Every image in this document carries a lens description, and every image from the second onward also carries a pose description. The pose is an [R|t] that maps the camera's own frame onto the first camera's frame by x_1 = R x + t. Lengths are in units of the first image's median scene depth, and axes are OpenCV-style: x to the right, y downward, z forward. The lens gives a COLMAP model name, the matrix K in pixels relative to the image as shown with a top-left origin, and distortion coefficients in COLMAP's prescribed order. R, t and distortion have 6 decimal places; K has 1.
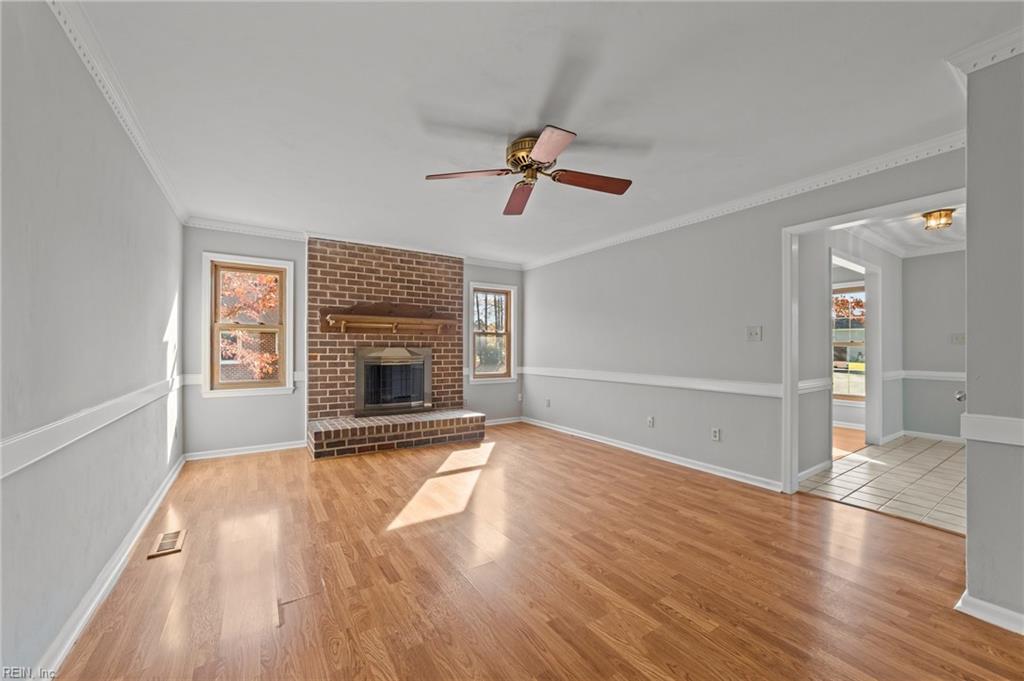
lens RADIAL K [[392.7, 0, 513.4], [0, 392.7, 346.5], [0, 0, 1]] dist [-0.012093, 0.003756]
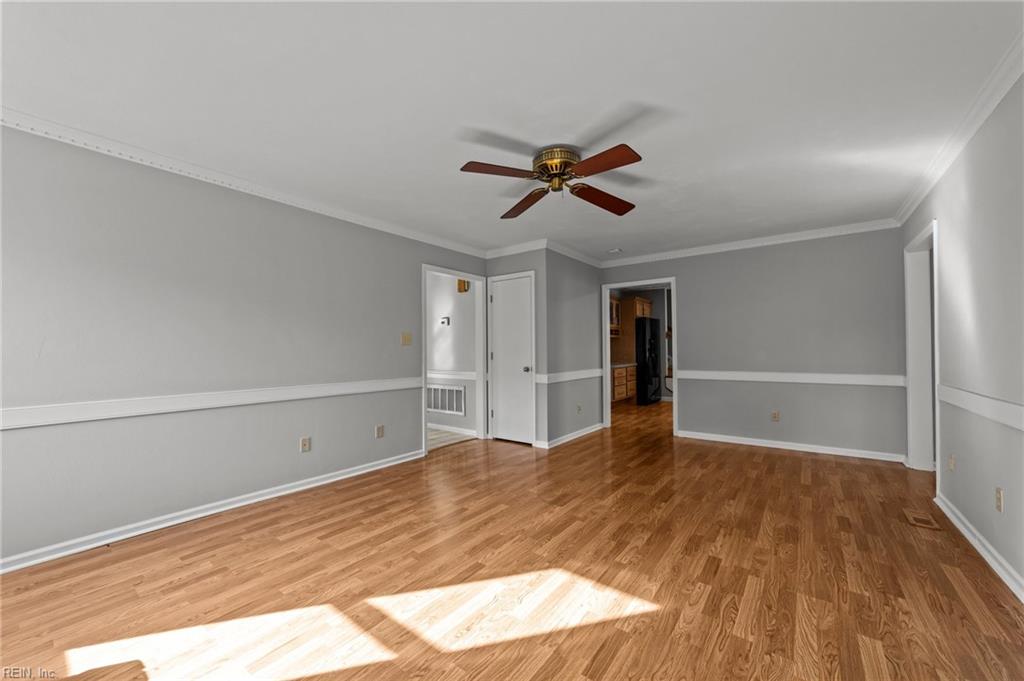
lens RADIAL K [[392.7, 0, 508.2], [0, 392.7, 342.7], [0, 0, 1]] dist [-0.012093, 0.003756]
pose [[-0.327965, 0.019380, 0.944491, -0.502171], [0.002810, 0.999805, -0.019539, 0.002647], [-0.944686, -0.003754, -0.327955, 0.825011]]
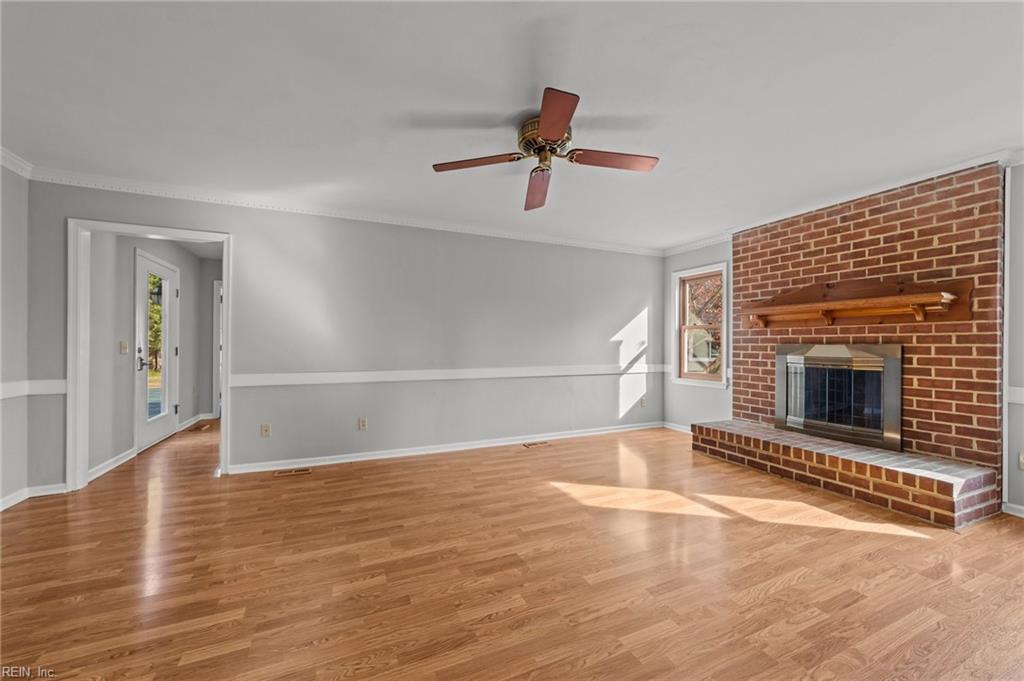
lens RADIAL K [[392.7, 0, 508.8], [0, 392.7, 344.9], [0, 0, 1]] dist [-0.012093, 0.003756]
pose [[-0.162045, -0.002888, -0.986779, 0.551913], [0.001197, 0.999994, -0.003123, 0.005163], [0.986783, -0.001687, -0.162041, 0.601015]]
